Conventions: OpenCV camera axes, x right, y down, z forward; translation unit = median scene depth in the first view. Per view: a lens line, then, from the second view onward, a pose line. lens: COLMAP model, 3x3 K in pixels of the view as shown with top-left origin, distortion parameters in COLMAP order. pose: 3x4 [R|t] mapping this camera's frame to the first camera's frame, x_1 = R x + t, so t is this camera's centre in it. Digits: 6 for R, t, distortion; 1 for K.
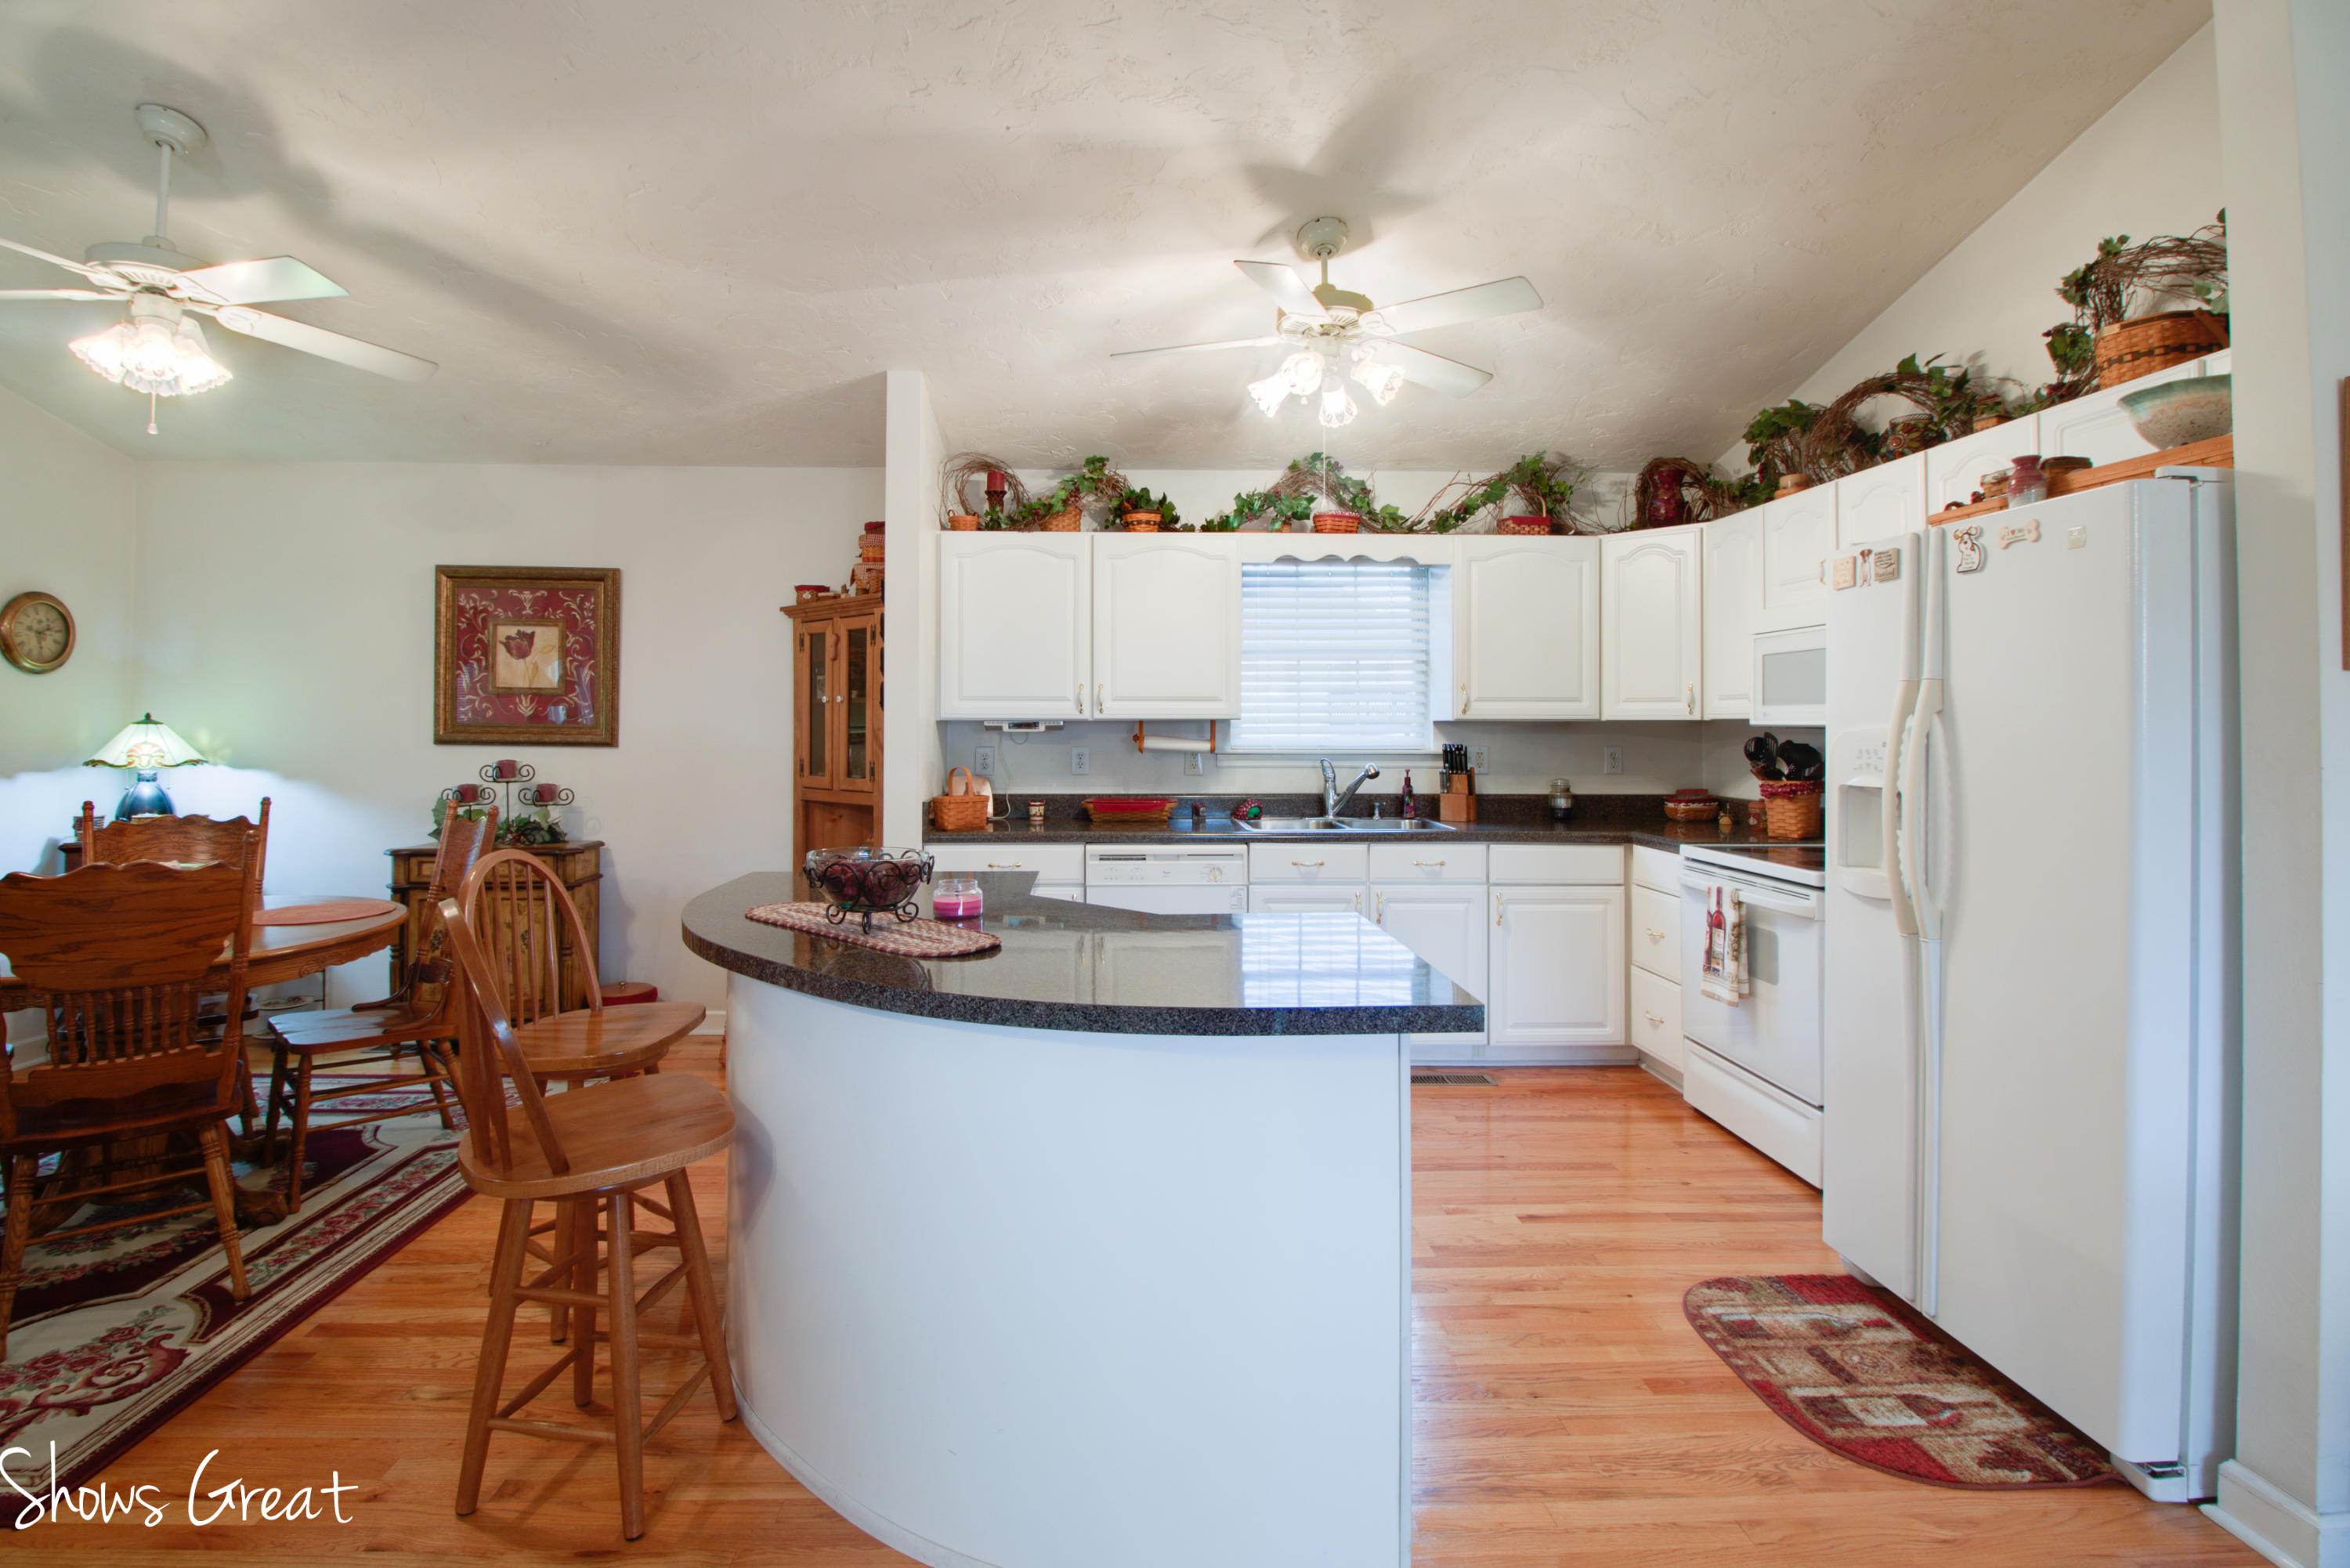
lens RADIAL K [[1078.2, 0, 1148.5], [0, 1078.2, 724.7], [0, 0, 1]] dist [0.002047, -0.013957]
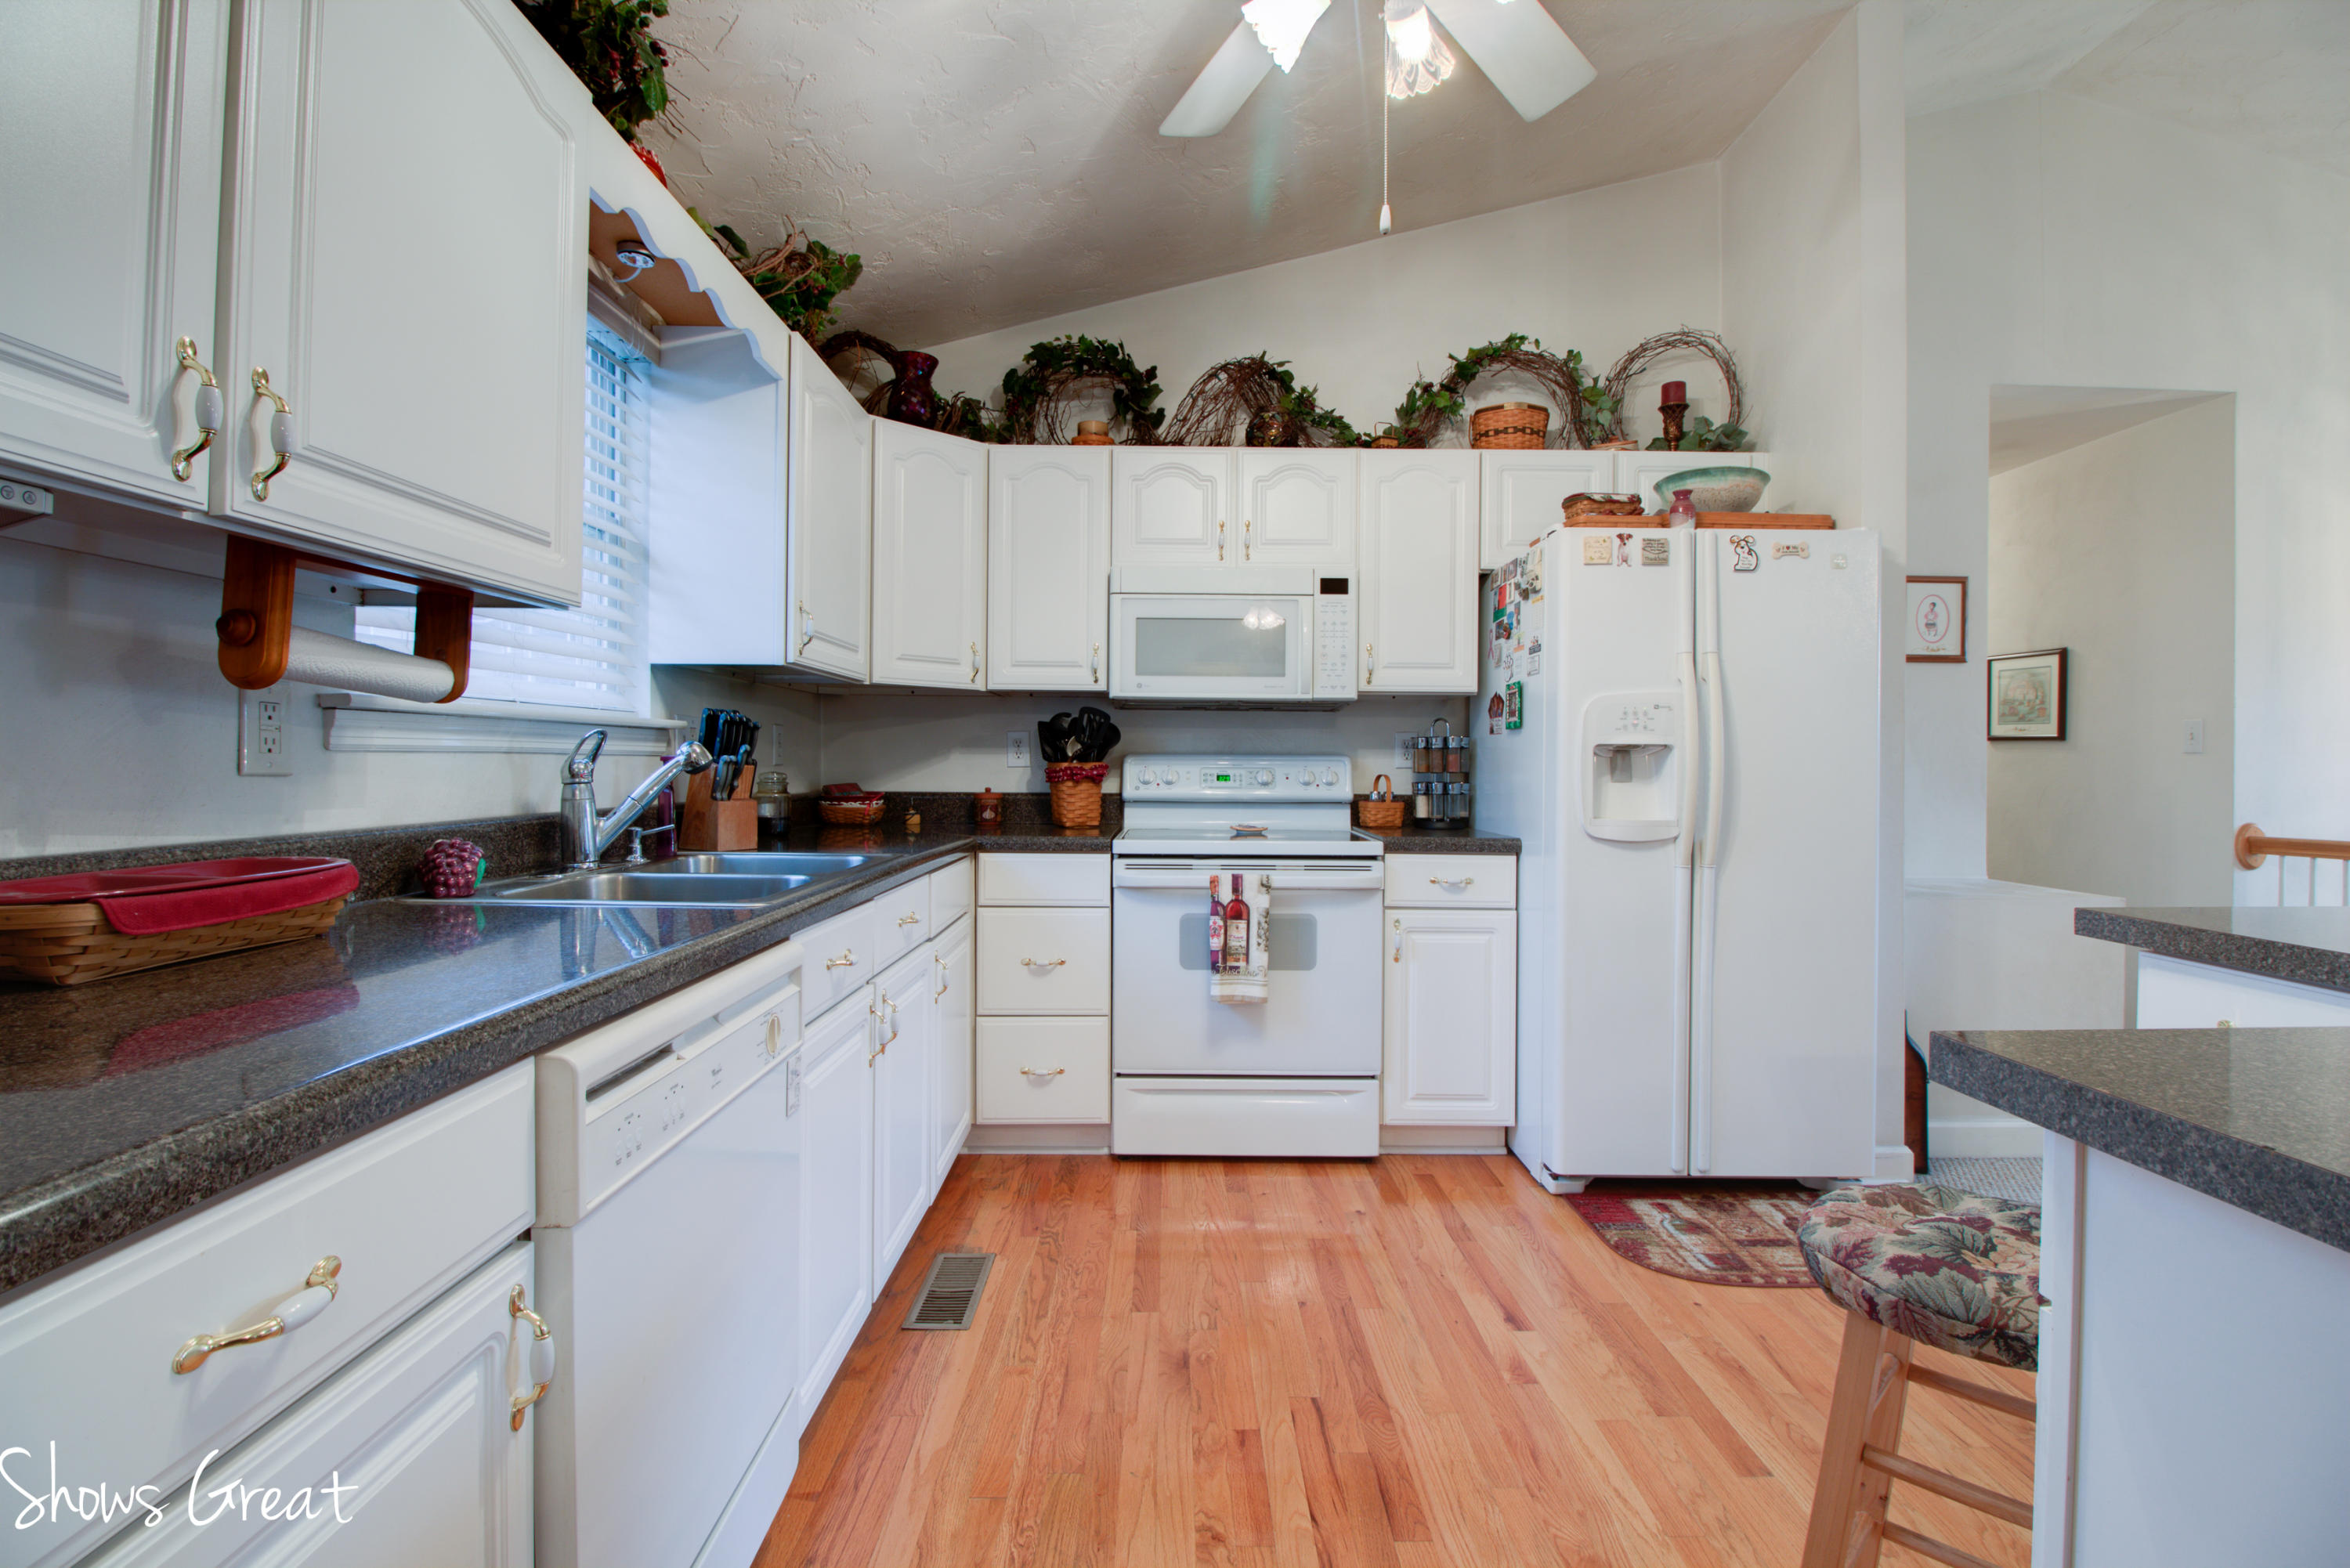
lens RADIAL K [[1078.2, 0, 1170.6], [0, 1078.2, 768.2], [0, 0, 1]] dist [0.002047, -0.013957]
pose [[0.032572, -0.008078, 0.999437, -0.283546], [-0.011758, 0.999895, 0.008465, 0.045915], [-0.999400, -0.012027, 0.032474, 0.855207]]
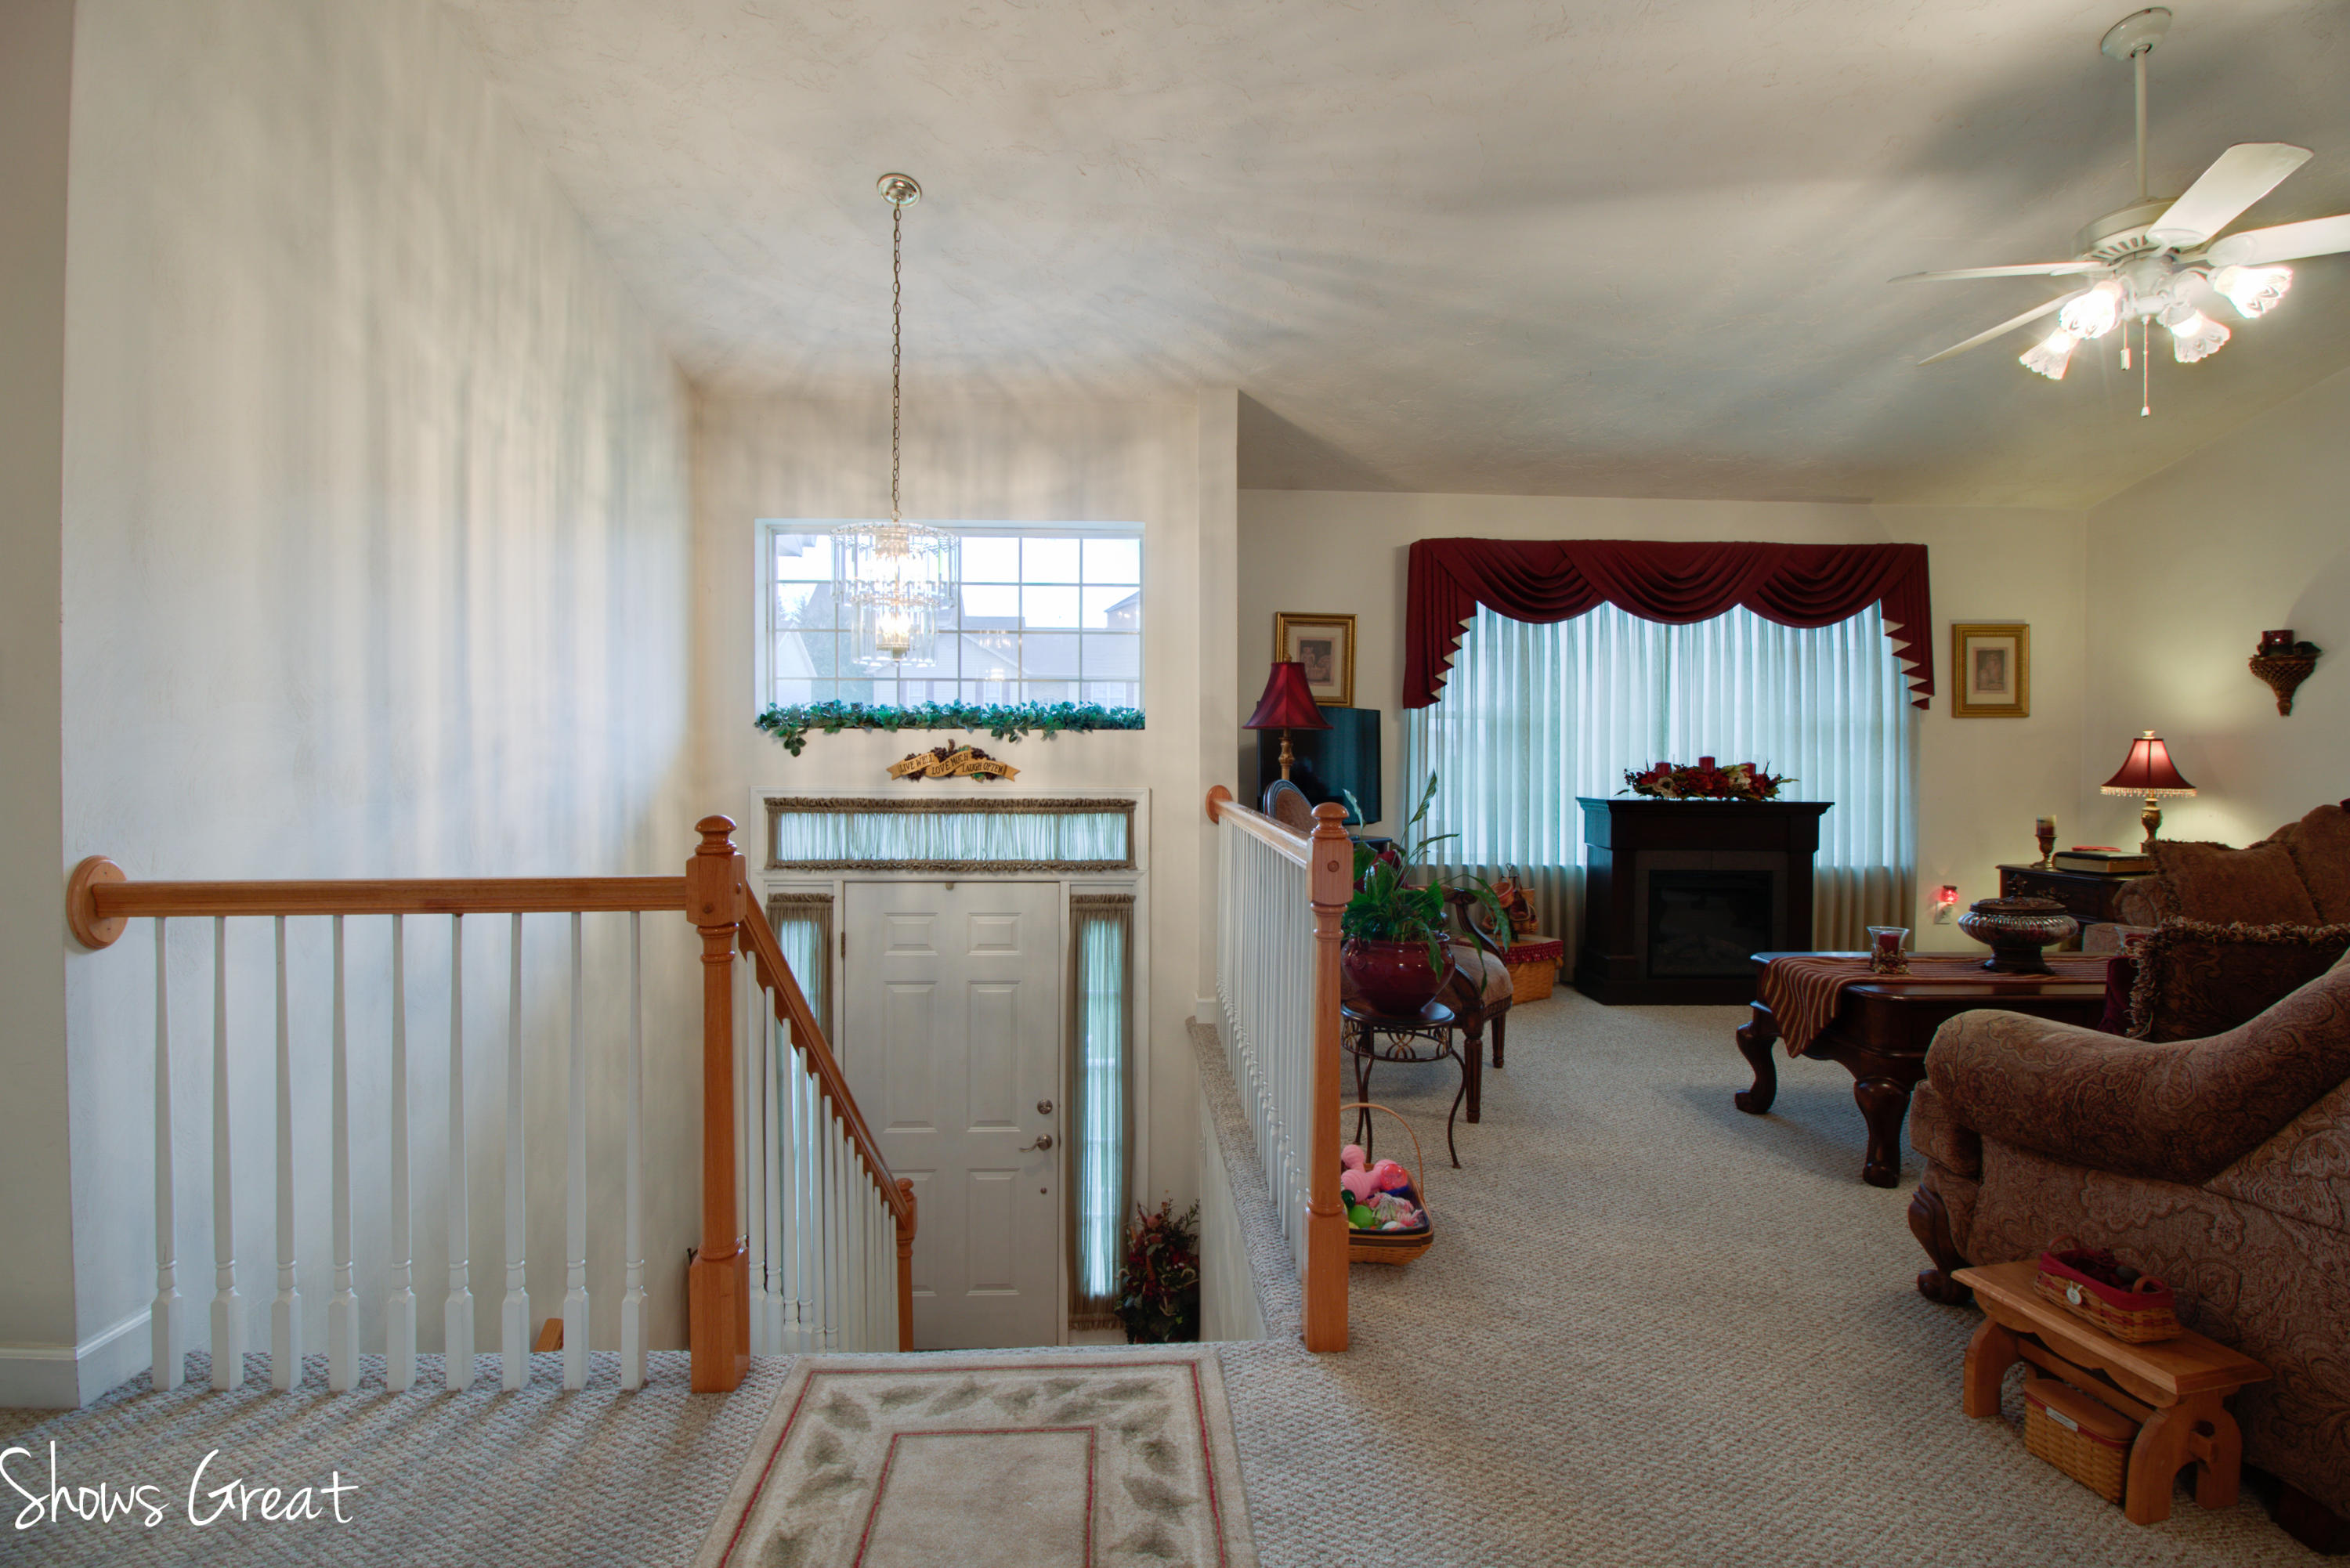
lens RADIAL K [[1078.2, 0, 1169.6], [0, 1078.2, 768.3], [0, 0, 1]] dist [0.002047, -0.013957]
pose [[-0.999907, -0.008163, -0.010882, 0.195129], [-0.008245, 0.999937, 0.007576, 0.044277], [0.010819, 0.007665, -0.999912, 0.427407]]
